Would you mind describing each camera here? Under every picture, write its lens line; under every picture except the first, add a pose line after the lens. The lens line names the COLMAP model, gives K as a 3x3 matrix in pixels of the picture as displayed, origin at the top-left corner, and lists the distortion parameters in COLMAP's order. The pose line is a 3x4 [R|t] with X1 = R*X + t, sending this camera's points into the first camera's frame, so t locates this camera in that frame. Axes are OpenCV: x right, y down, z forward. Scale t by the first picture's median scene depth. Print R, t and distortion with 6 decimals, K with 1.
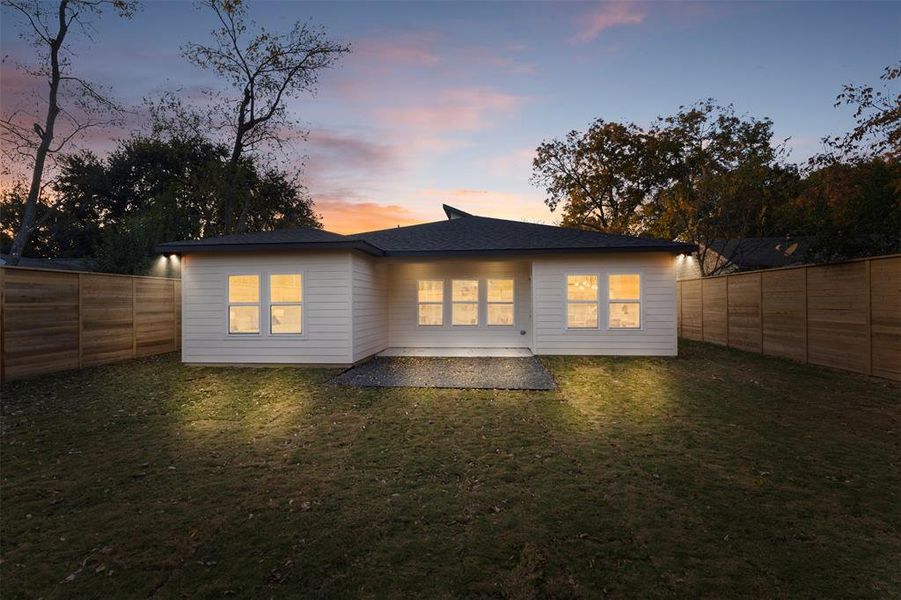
lens RADIAL K [[415.4, 0, 450.6], [0, 415.4, 296.5], [0, 0, 1]] dist [-0.001013, -0.000831]
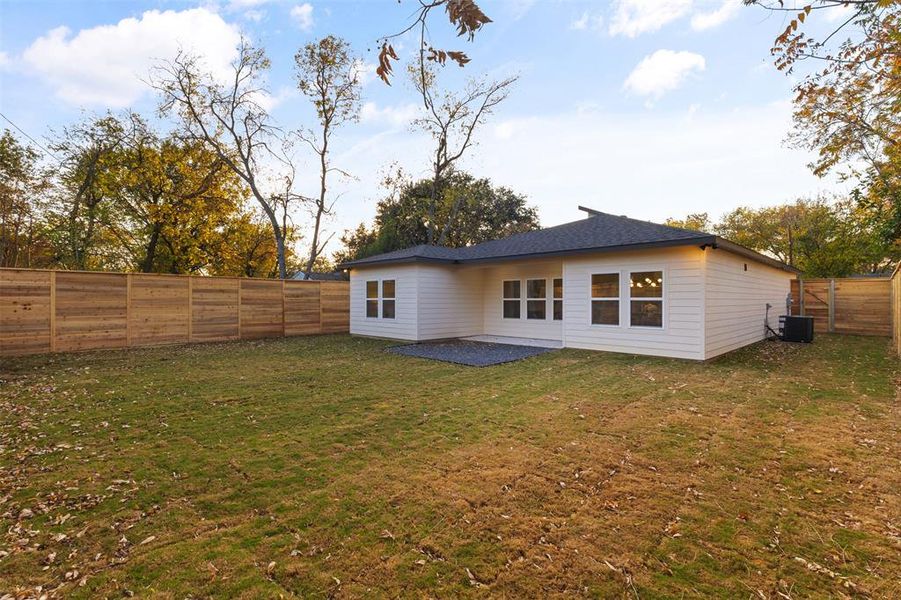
lens RADIAL K [[415.4, 0, 450.4], [0, 415.4, 301.6], [0, 0, 1]] dist [-0.001013, -0.000831]
pose [[0.757130, 0.009211, -0.653199, 0.417053], [0.004848, 0.999794, 0.019718, -0.000696], [0.653246, -0.018096, 0.756929, -0.007166]]
